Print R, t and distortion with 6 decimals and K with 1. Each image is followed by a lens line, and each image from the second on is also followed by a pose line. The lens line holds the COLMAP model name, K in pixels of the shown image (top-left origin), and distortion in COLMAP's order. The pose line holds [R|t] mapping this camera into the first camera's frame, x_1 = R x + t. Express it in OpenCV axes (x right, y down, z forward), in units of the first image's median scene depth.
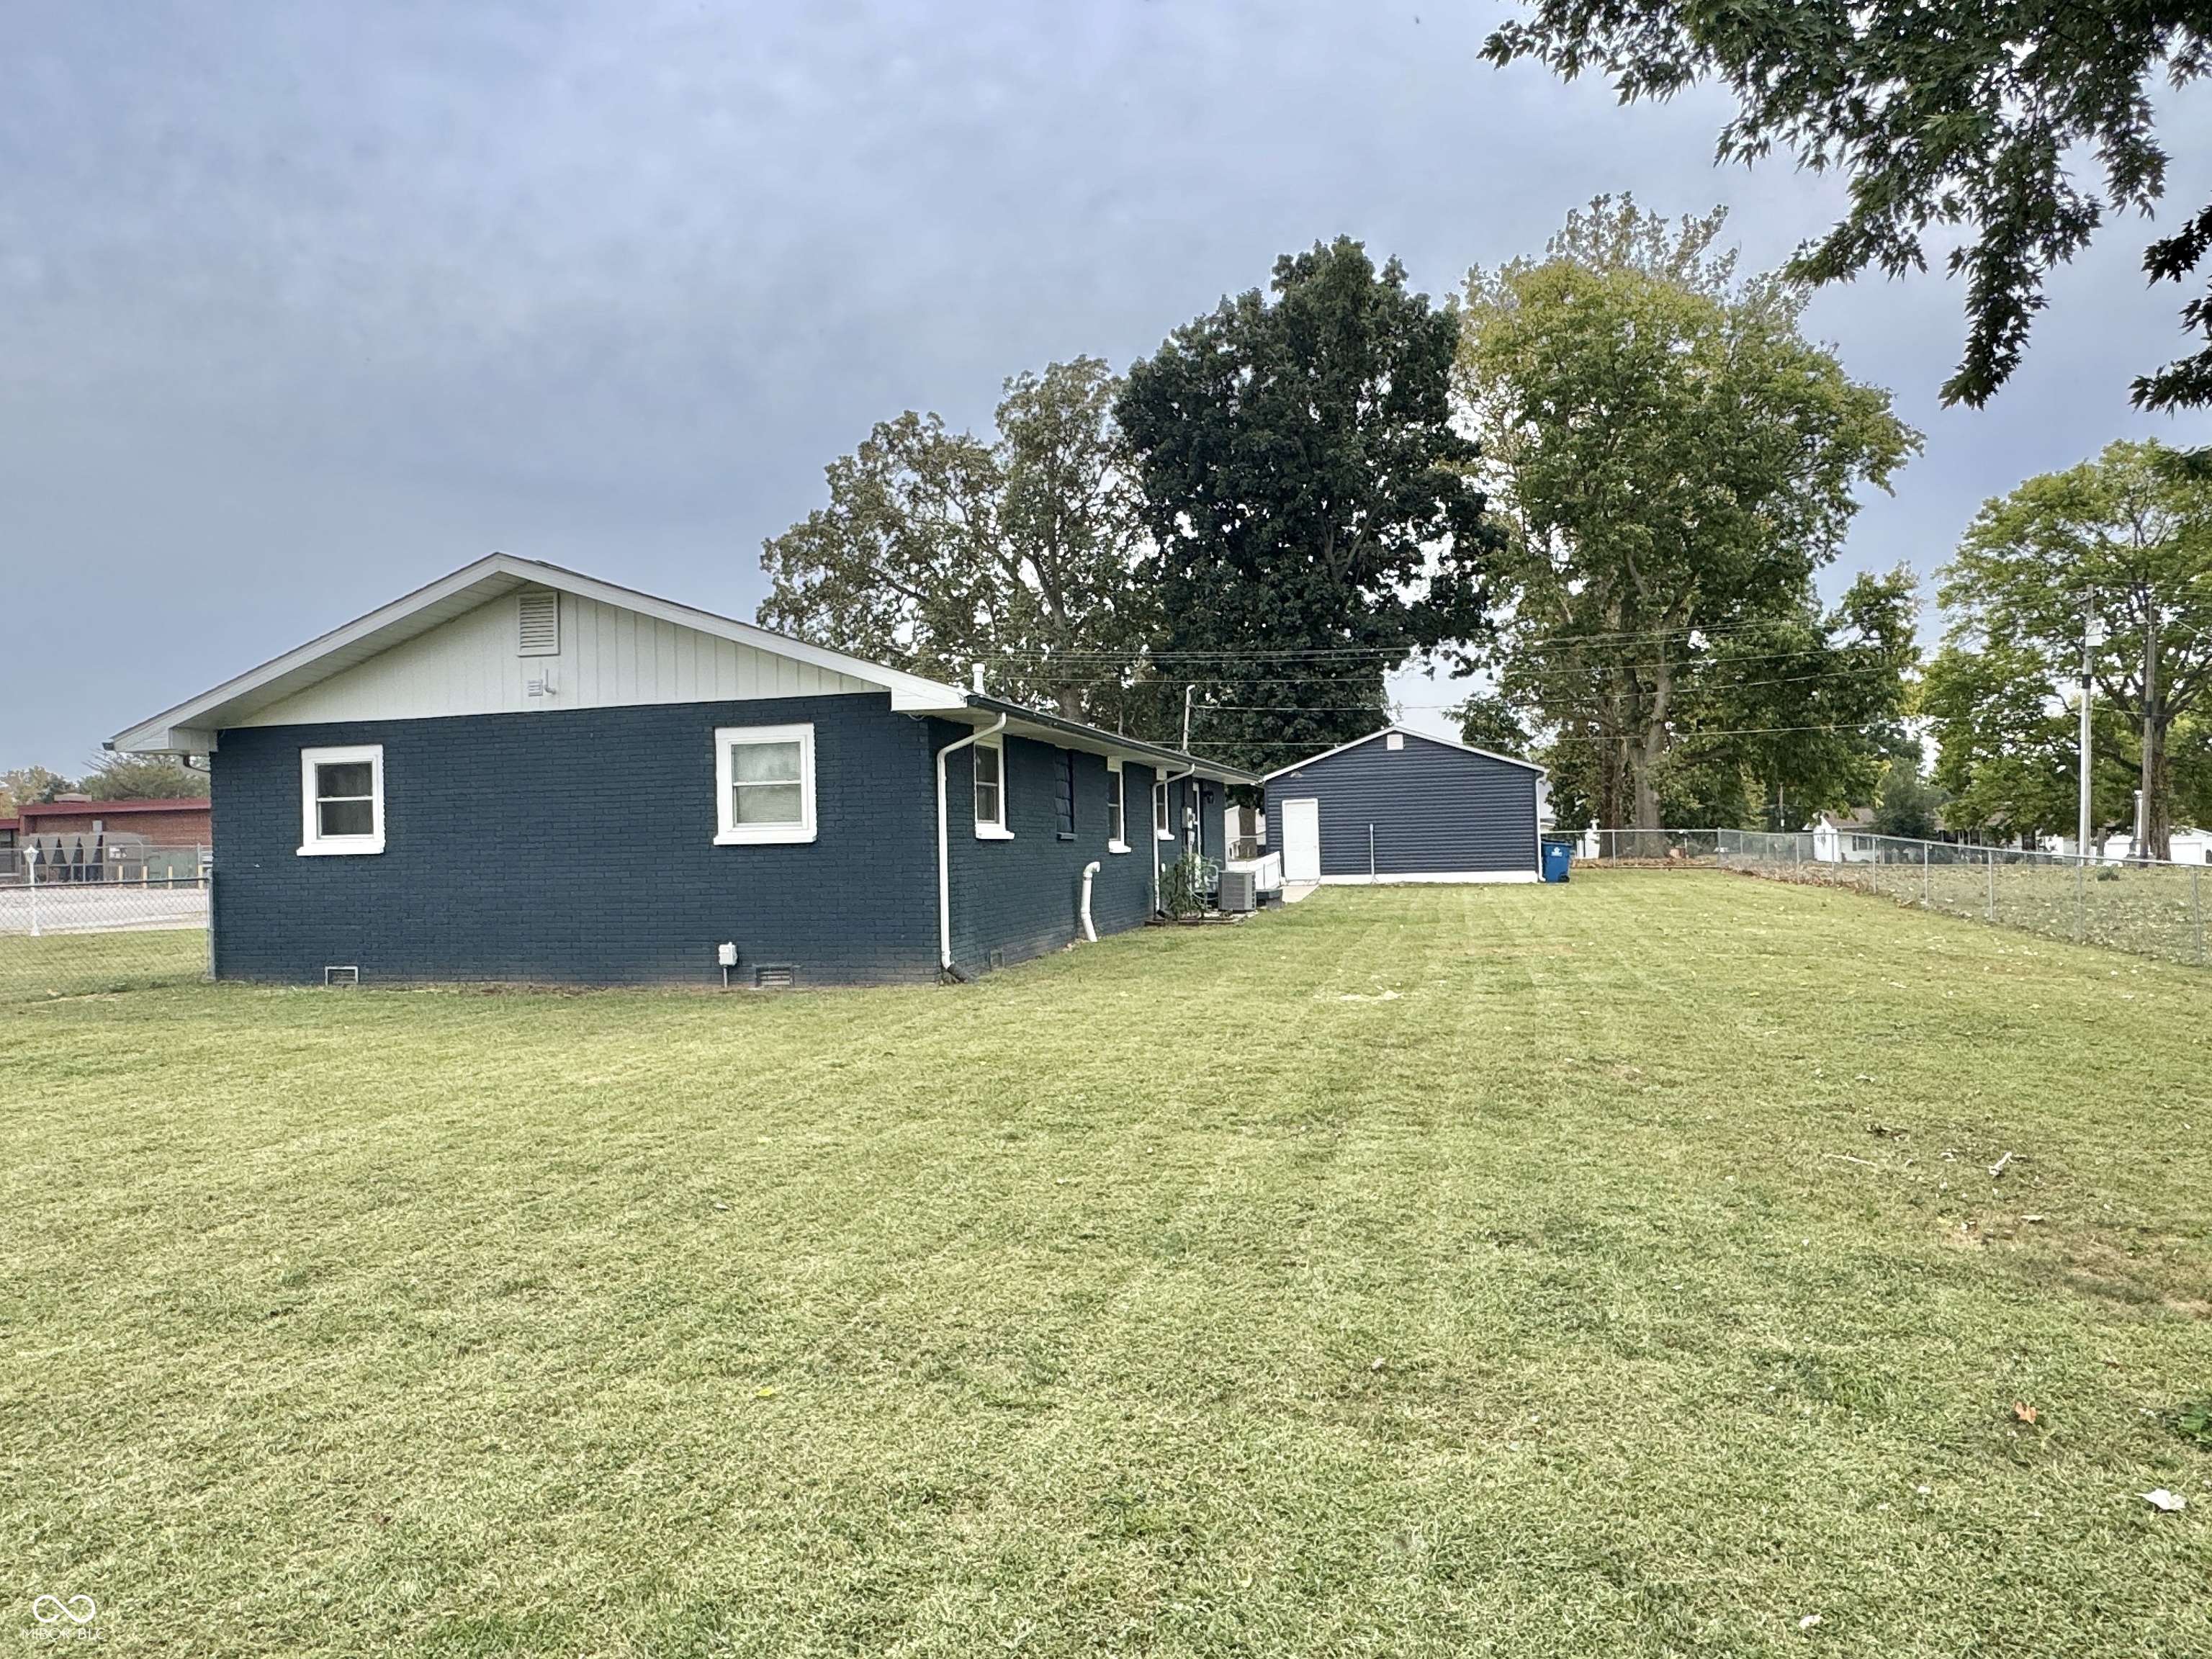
lens RADIAL K [[1449.2, 0, 1106.0], [0, 1449.2, 829.5], [0, 0, 1]] dist [0.017951, -0.000302]
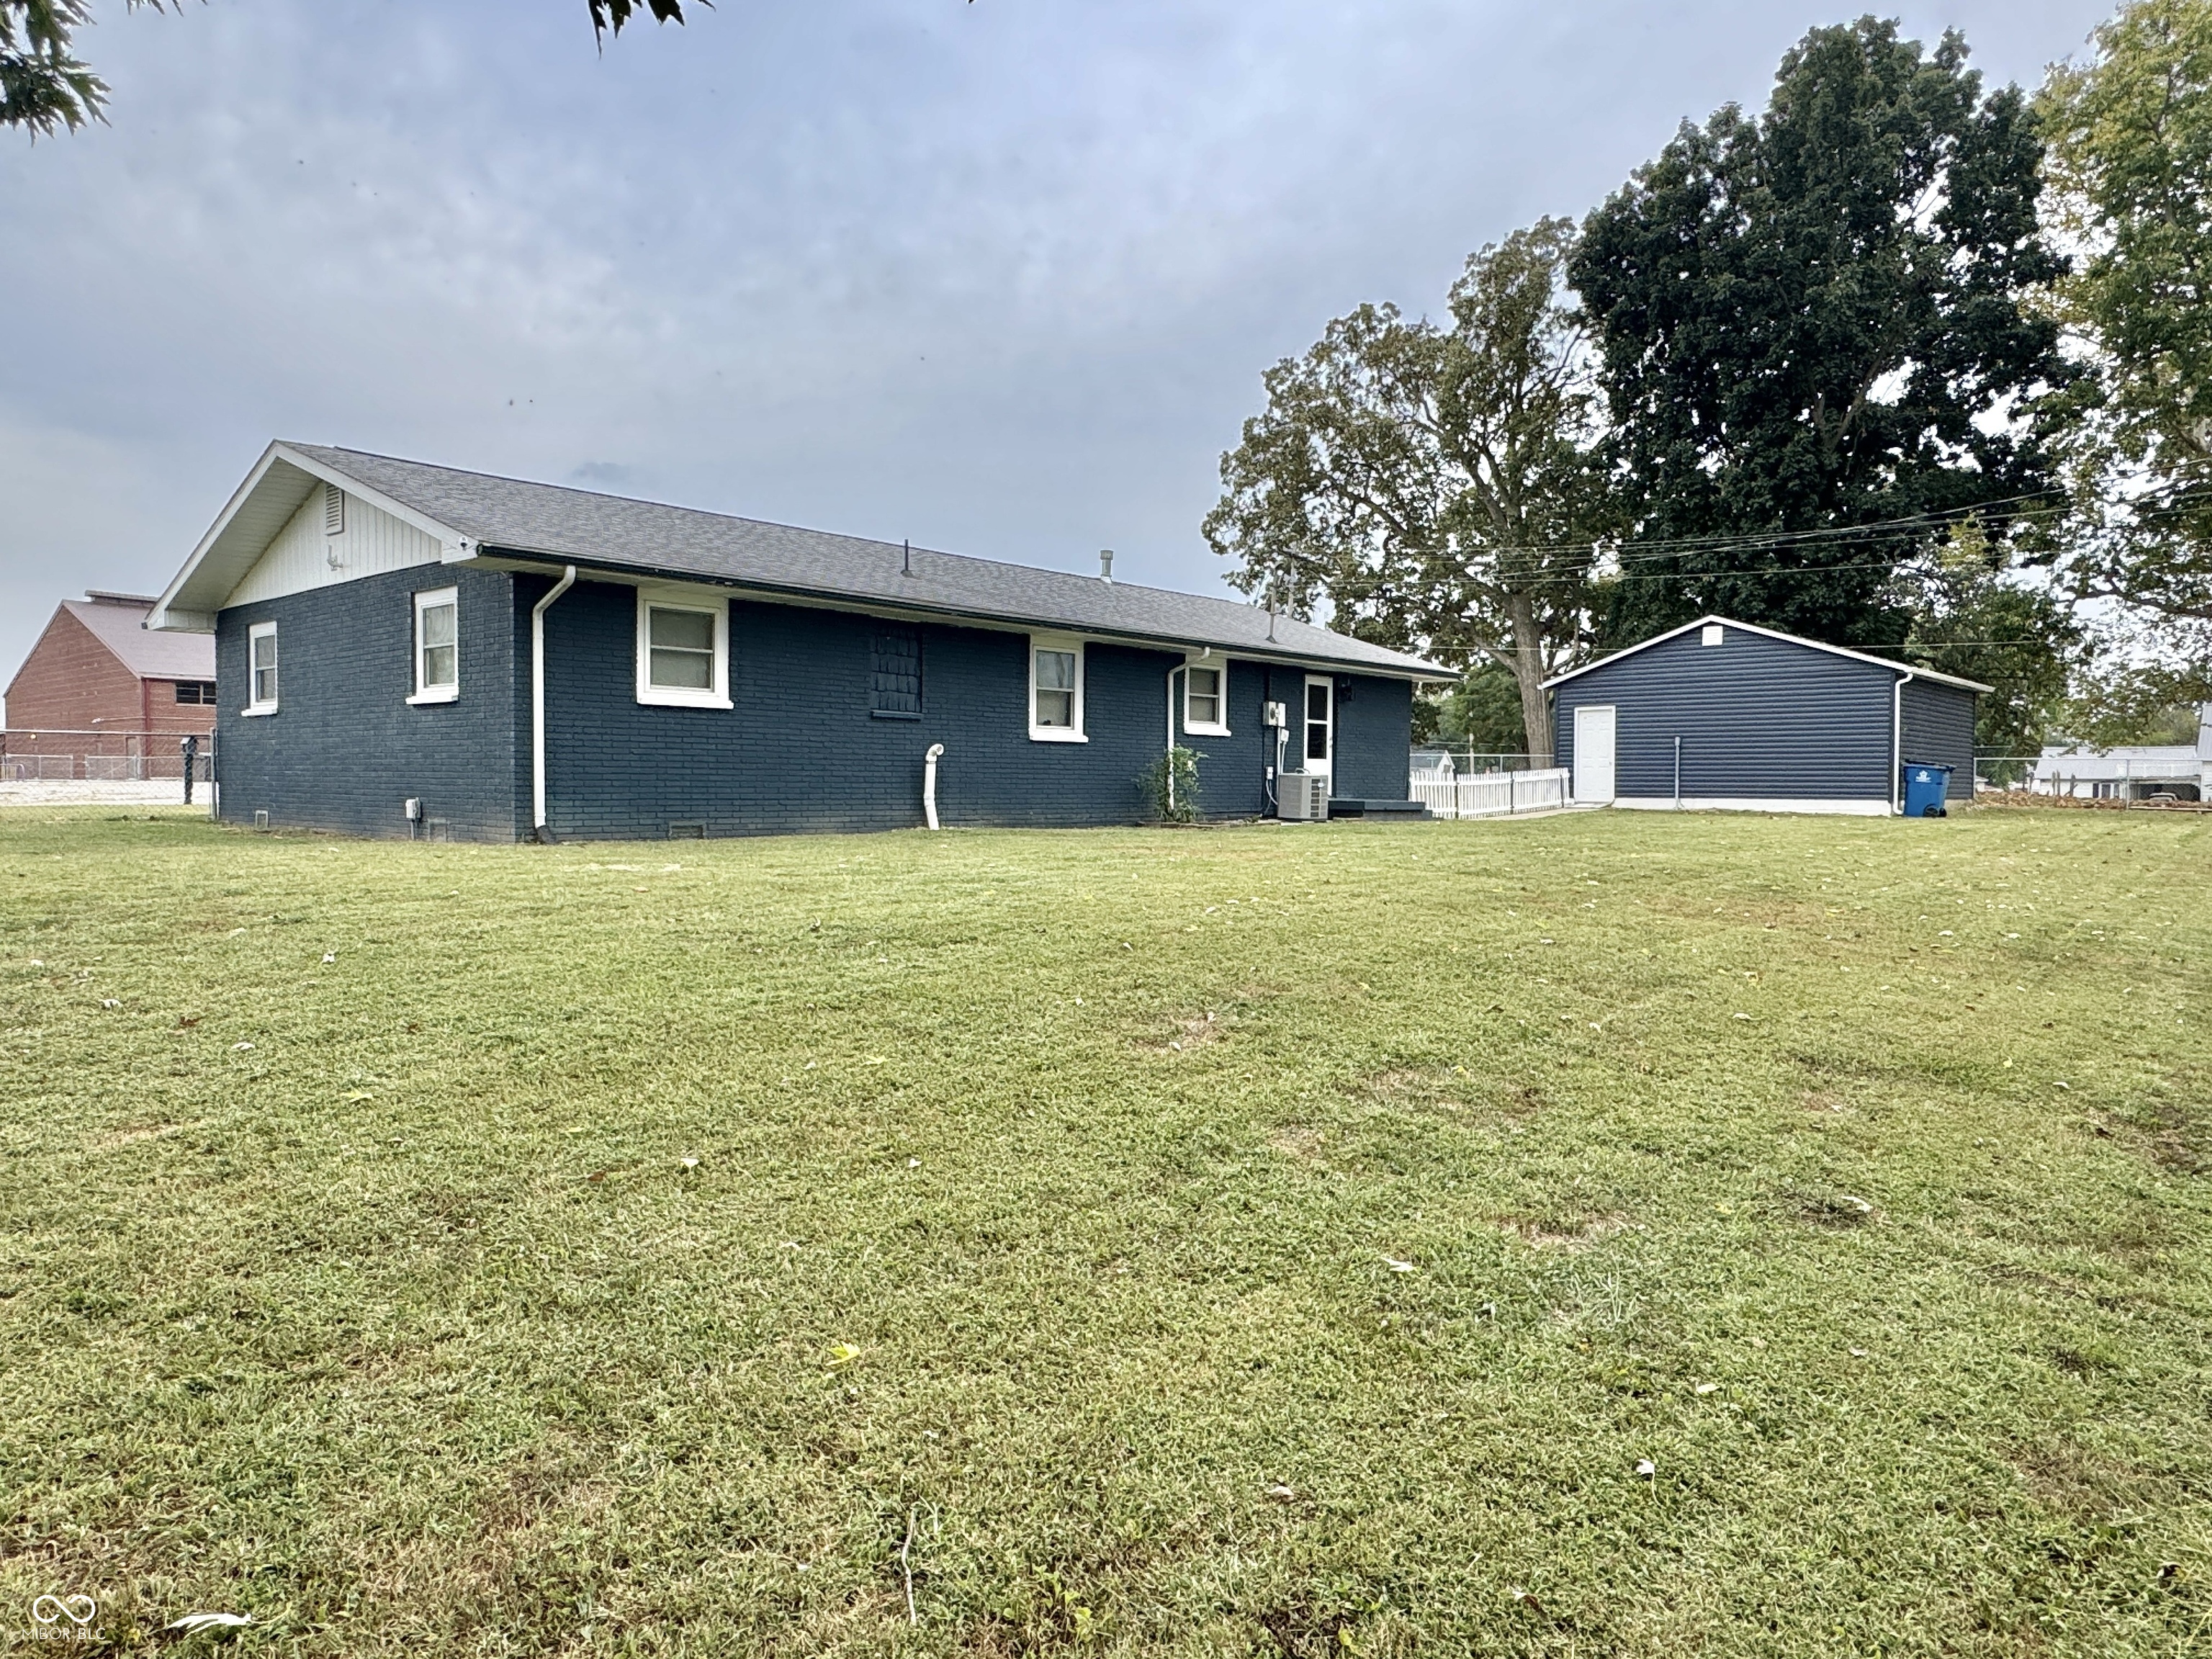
lens RADIAL K [[1420.5, 0, 1090.0], [0, 1420.5, 822.7], [0, 0, 1]] dist [-0.004593, 0.001230]
pose [[0.877069, 0.050042, -0.477750, 0.178551], [-0.027839, 0.998183, 0.053447, 0.007356], [0.479557, -0.033576, 0.876868, 0.089412]]
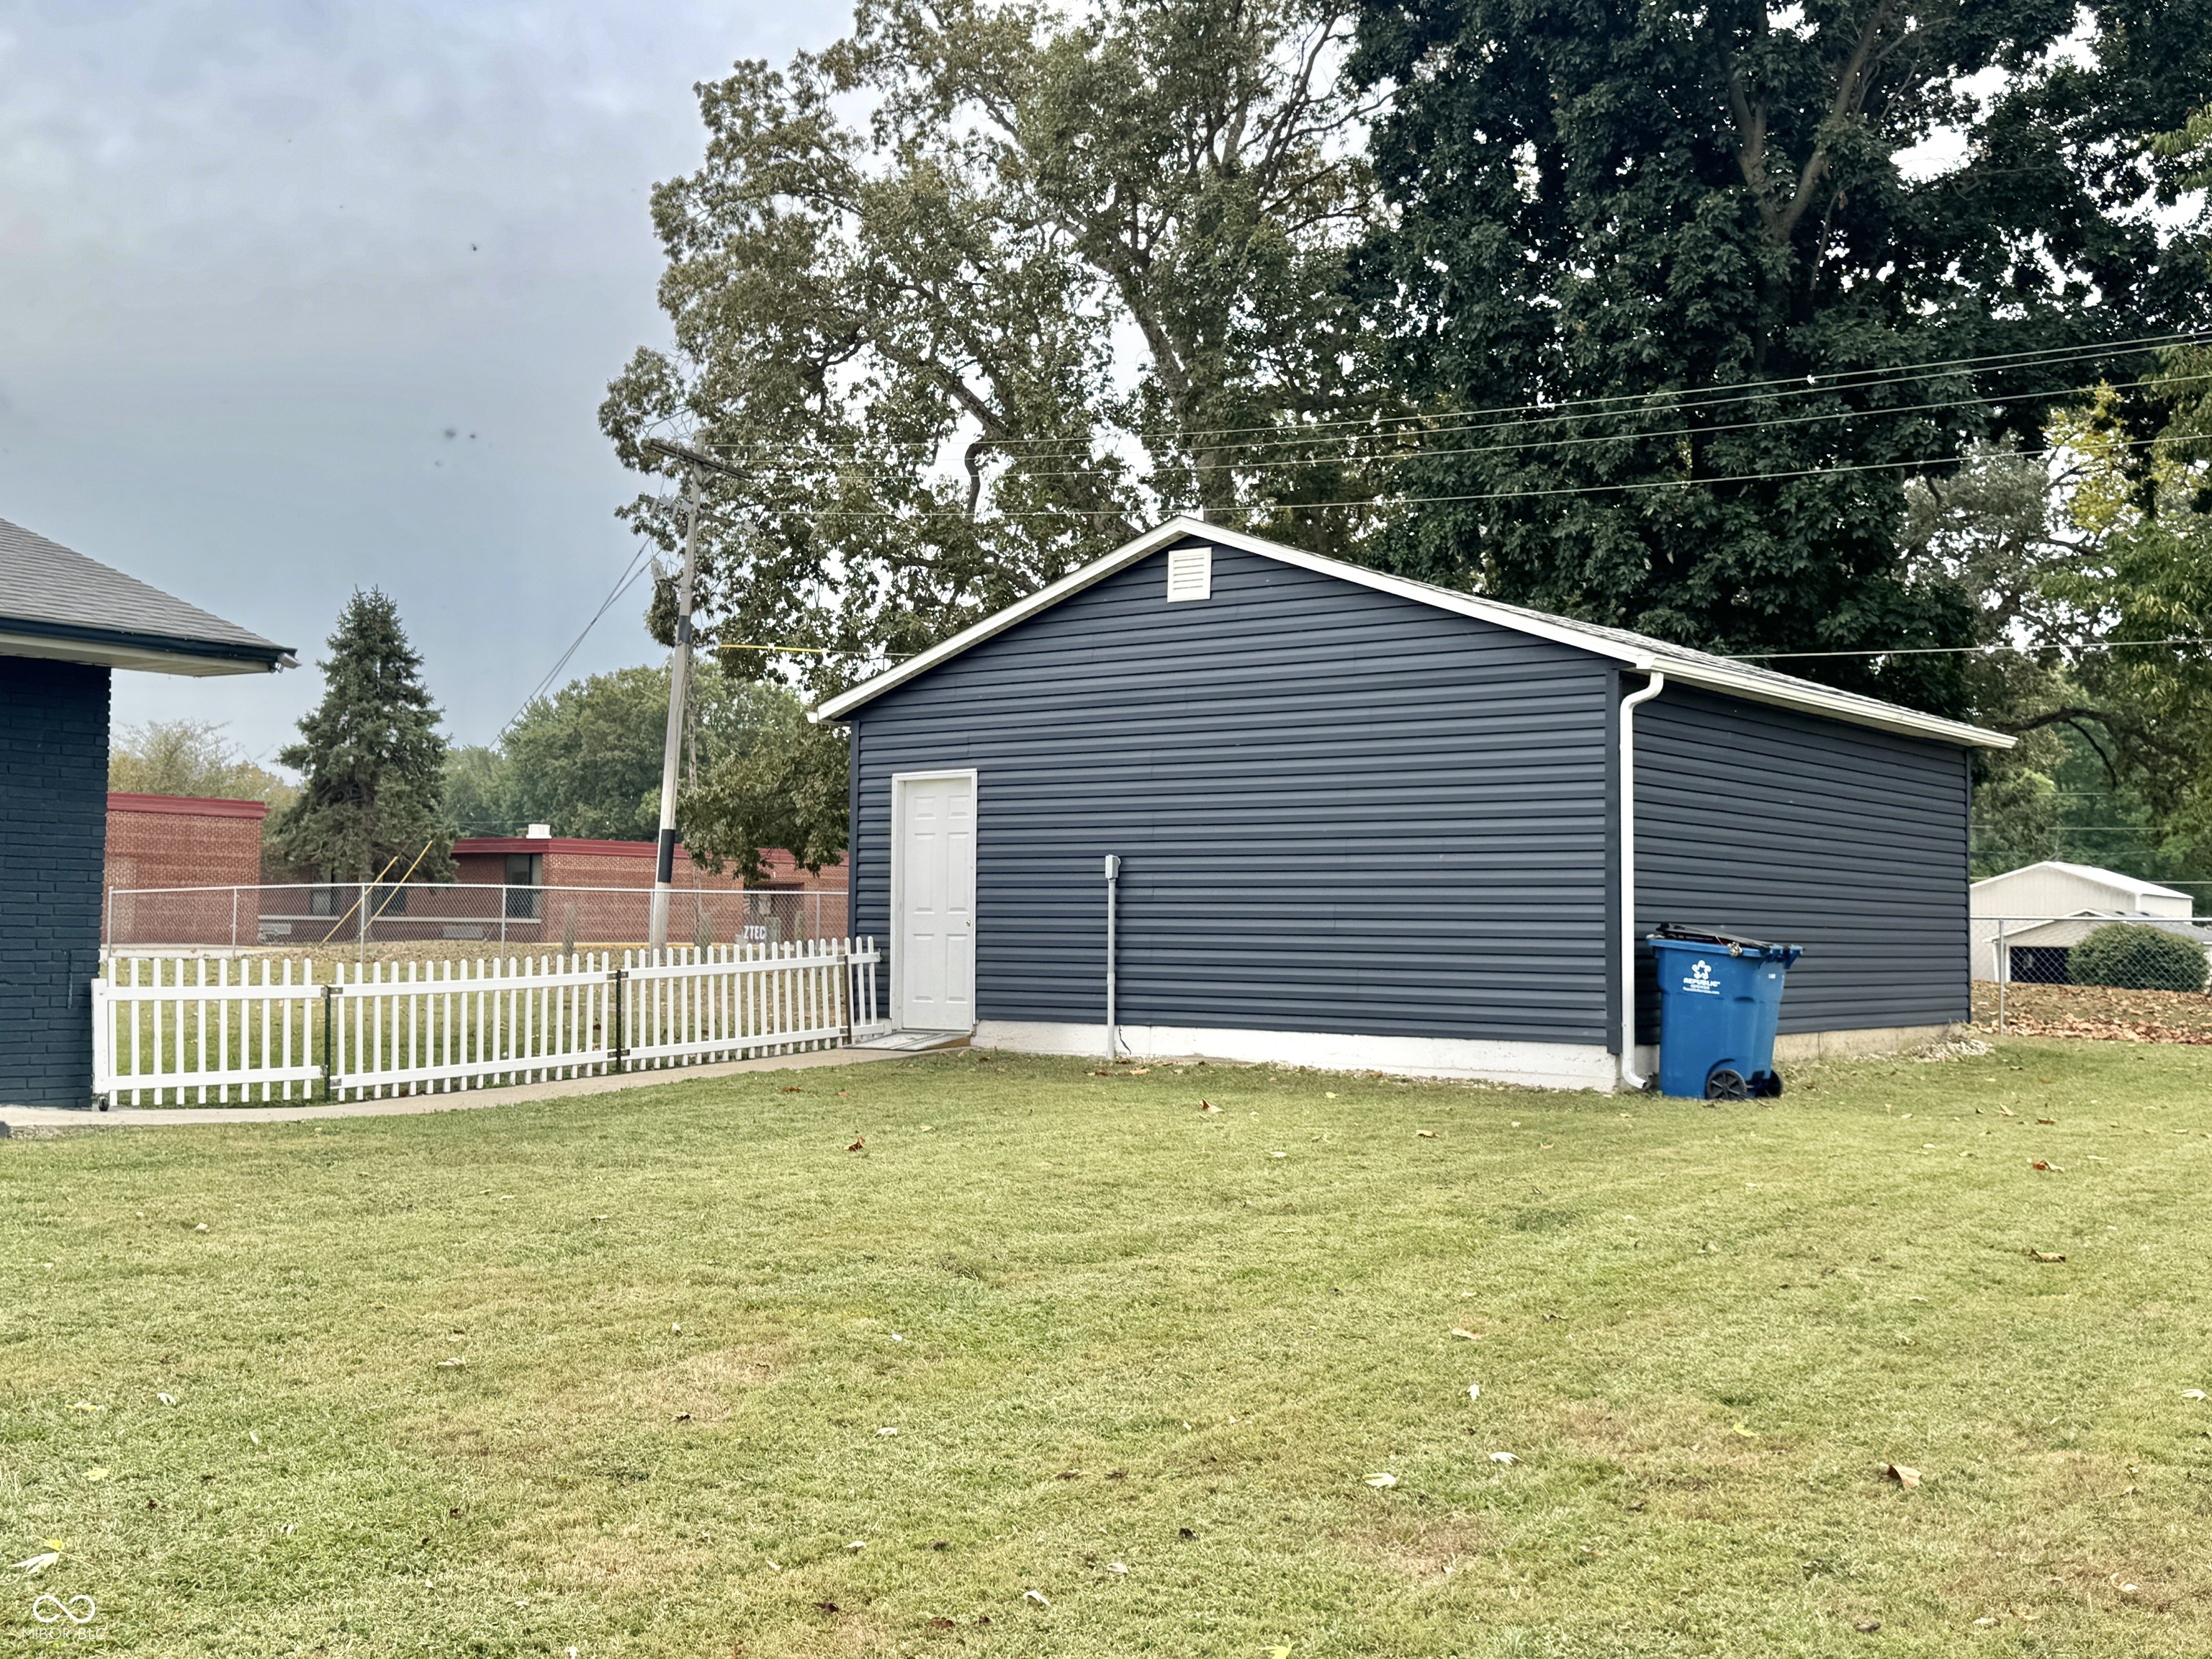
lens RADIAL K [[2323.6, 0, 1105.1], [0, 2323.6, 894.2], [0, 0, 1]] dist [-0.019738, -0.026572]
pose [[0.914313, 0.034856, -0.403505, 0.238961], [-0.034001, 0.999379, 0.009284, 0.000055], [0.403578, 0.005231, 0.914930, 0.370422]]
